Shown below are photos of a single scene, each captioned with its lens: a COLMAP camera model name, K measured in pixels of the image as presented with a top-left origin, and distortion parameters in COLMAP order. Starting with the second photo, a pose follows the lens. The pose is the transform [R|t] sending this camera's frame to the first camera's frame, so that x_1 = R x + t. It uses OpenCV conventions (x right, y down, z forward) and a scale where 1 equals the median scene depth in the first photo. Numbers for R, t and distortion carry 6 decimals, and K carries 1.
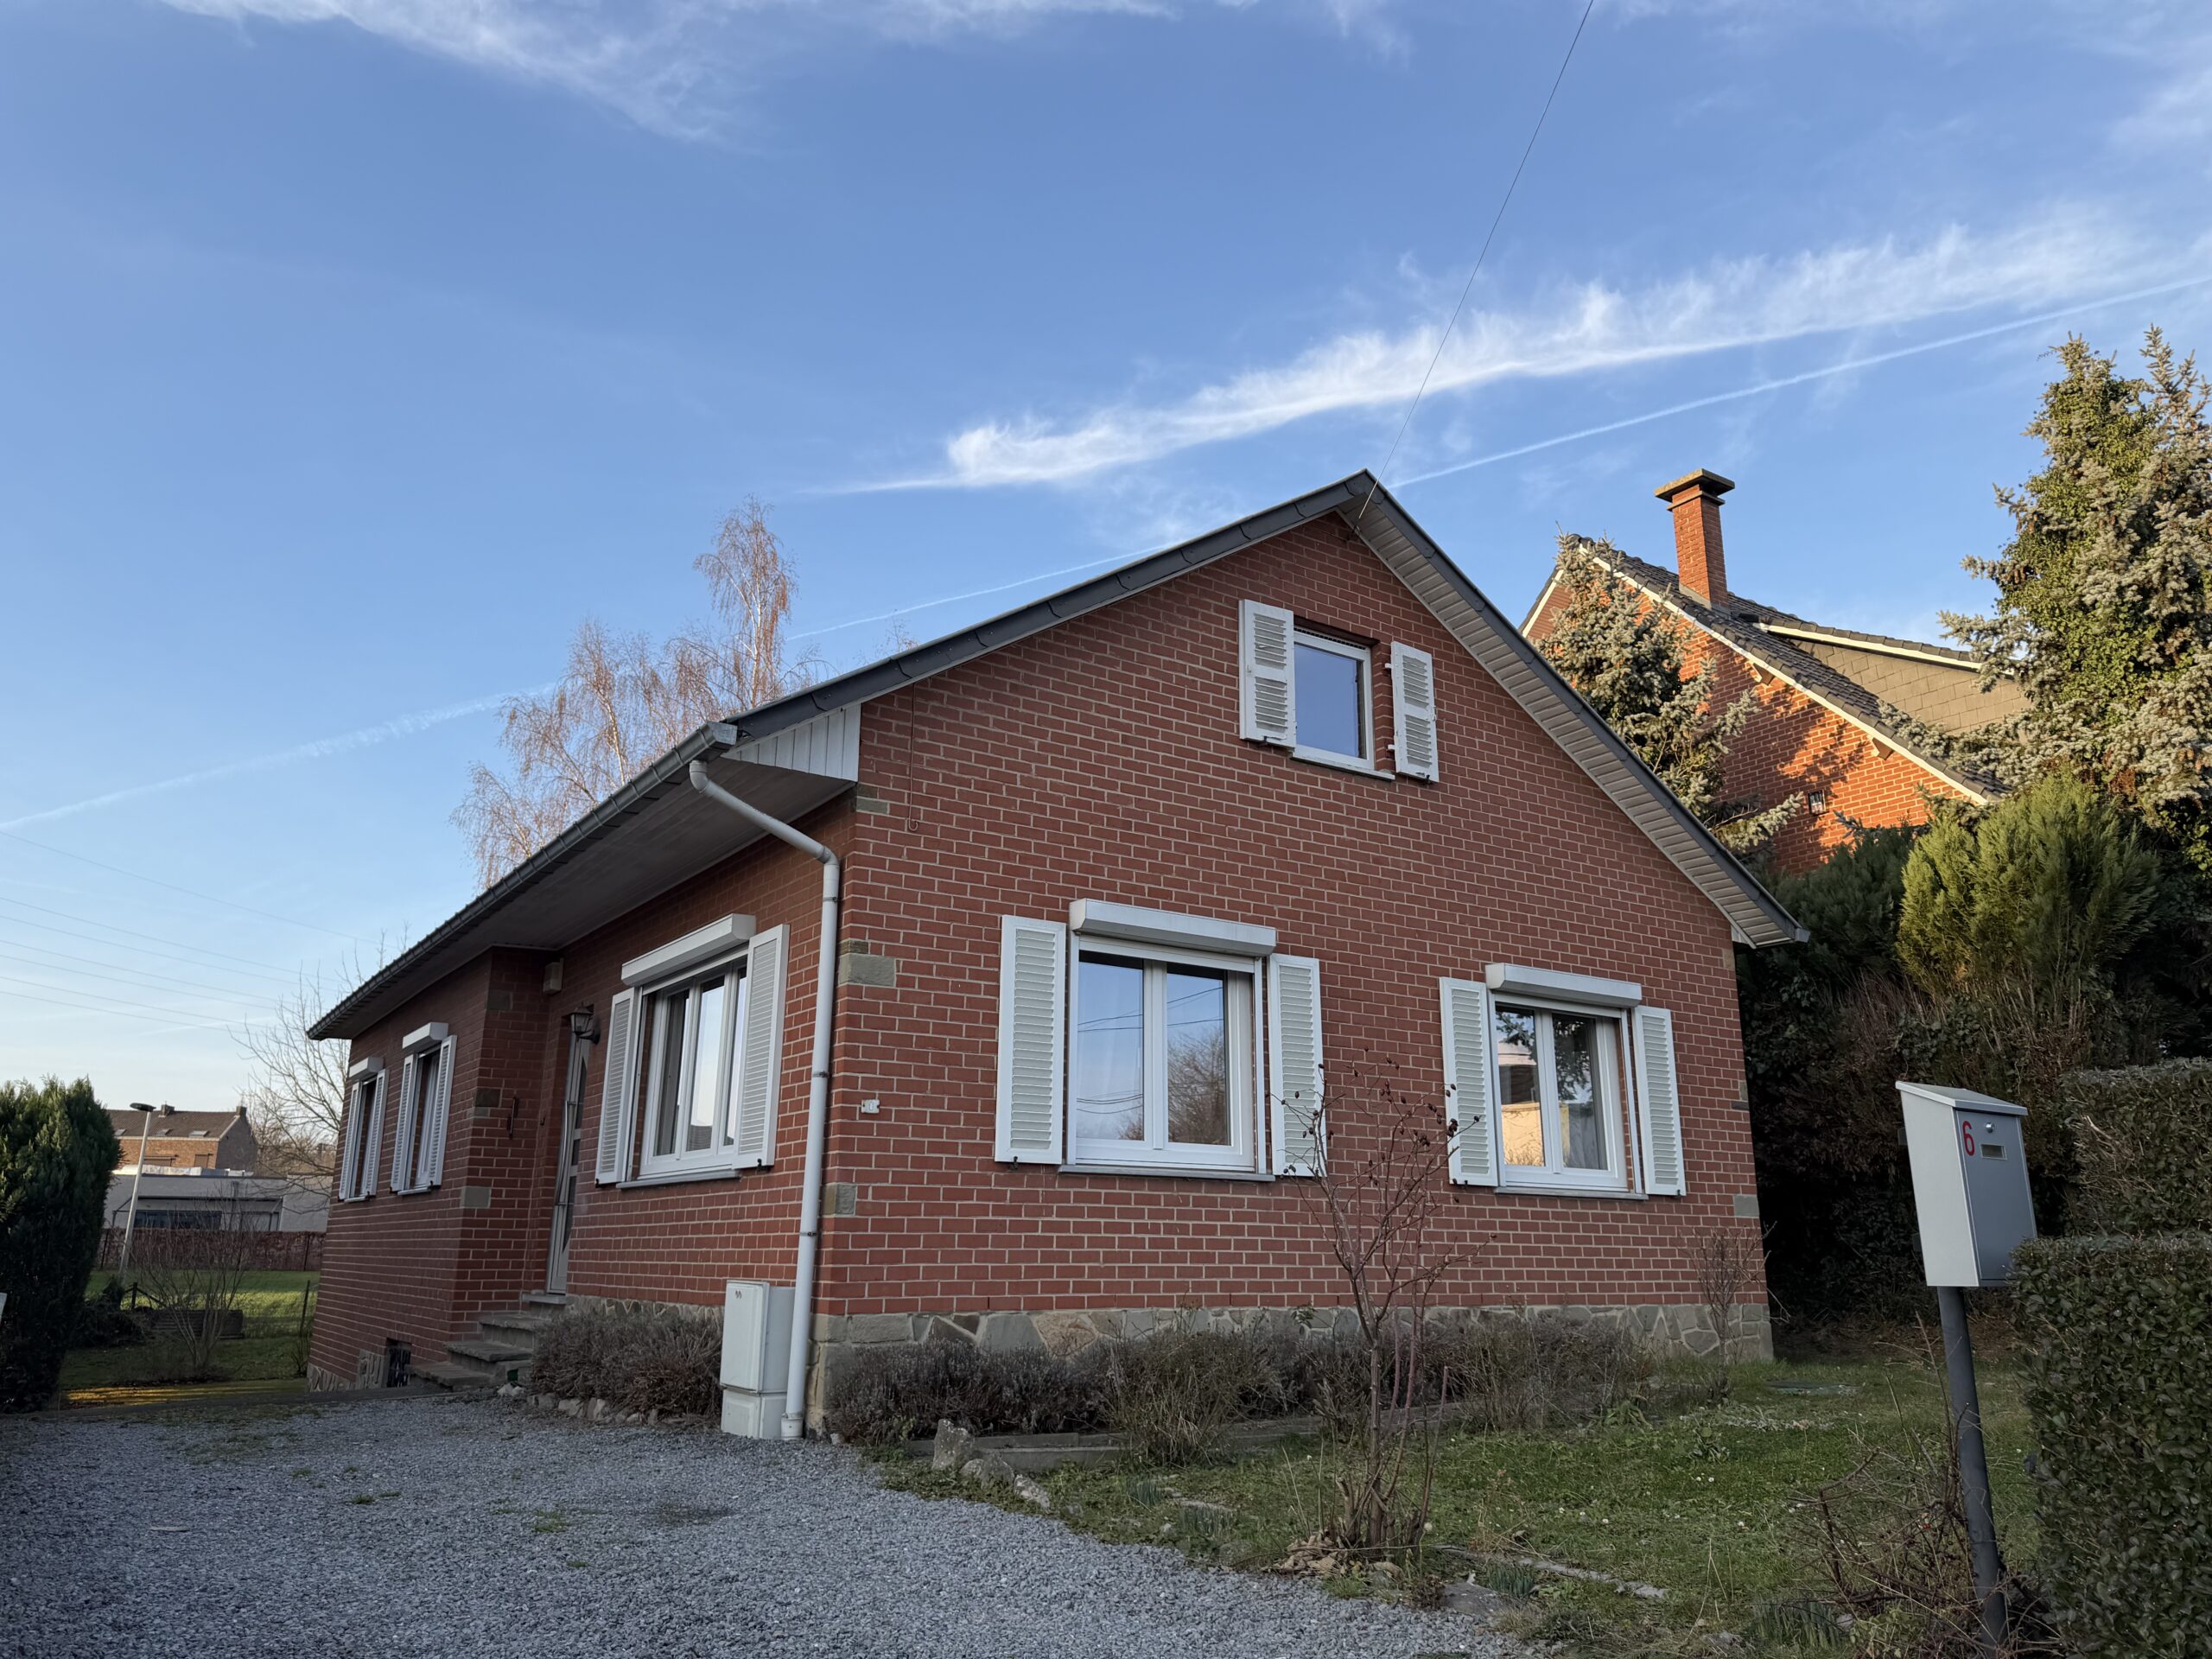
lens RADIAL K [[1536.3, 0, 1103.3], [0, 1536.3, 833.8], [0, 0, 1]] dist [0.032324, -0.037963]
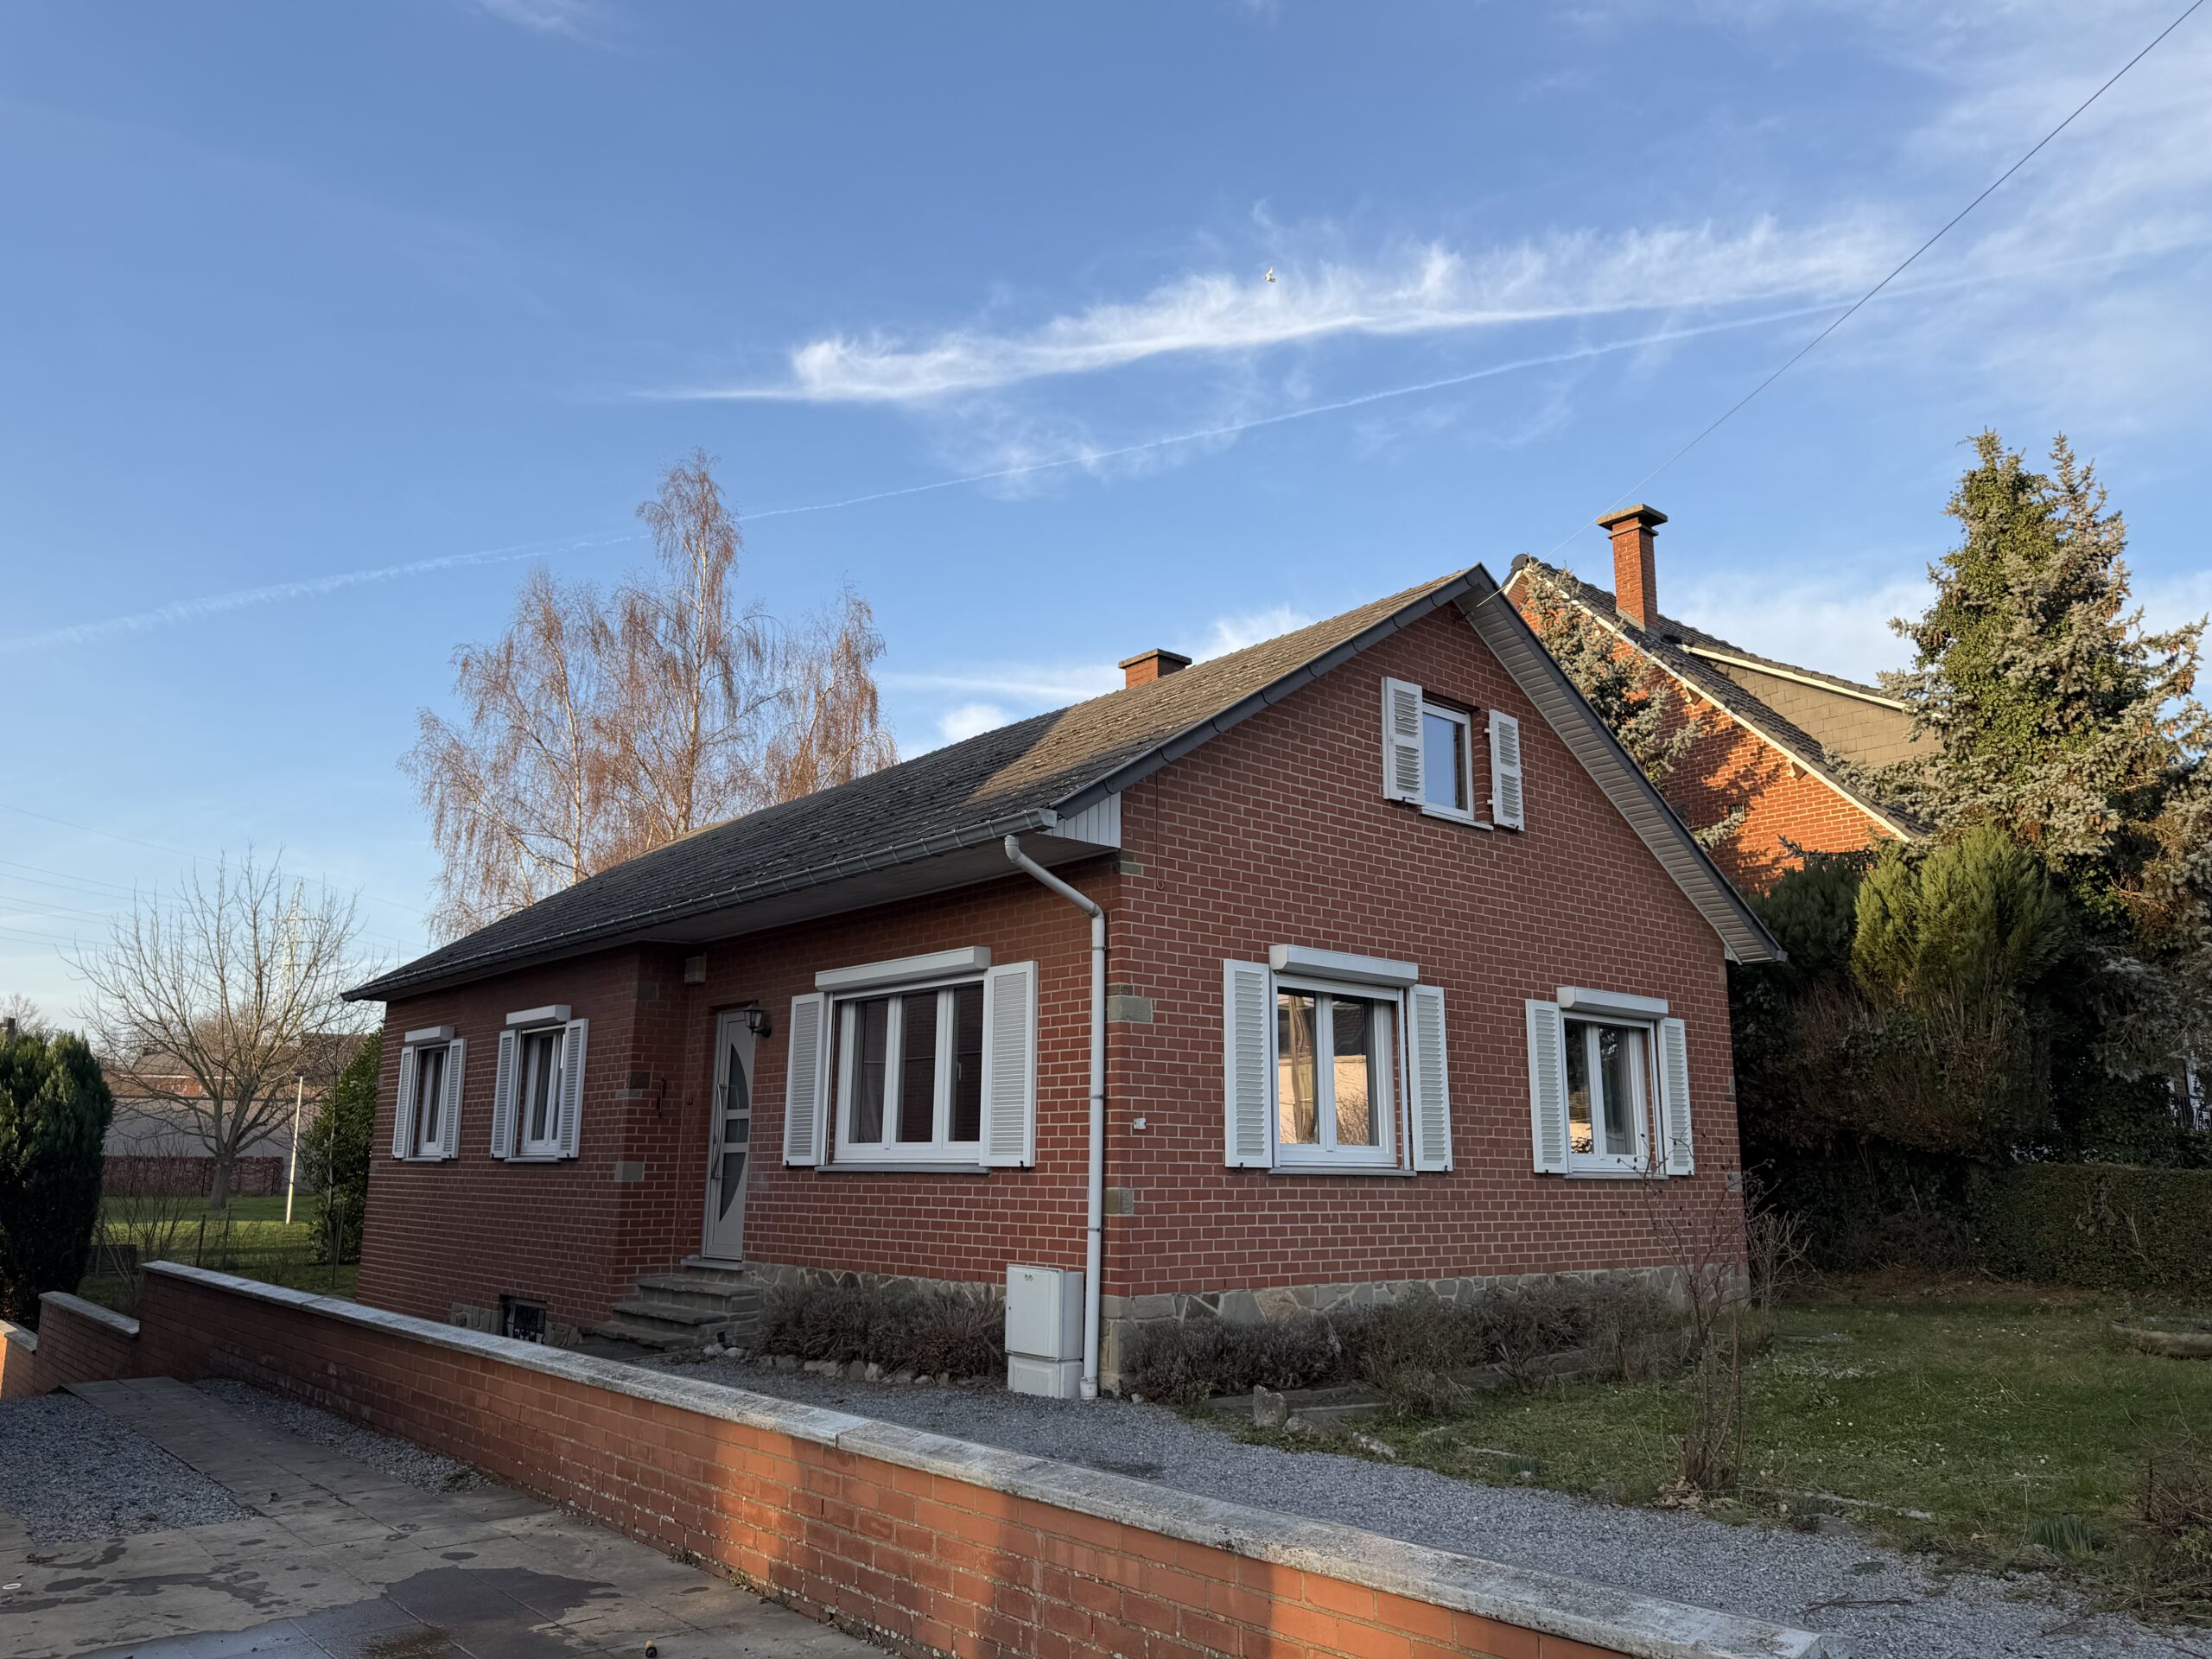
lens RADIAL K [[1536.3, 0, 1099.2], [0, 1536.3, 824.1], [0, 0, 1]] dist [0.032324, -0.037963]
pose [[0.992005, 0.027766, 0.123106, -0.224076], [-0.033508, 0.998433, 0.044823, -0.072552], [-0.121669, -0.048589, 0.991381, -0.116350]]
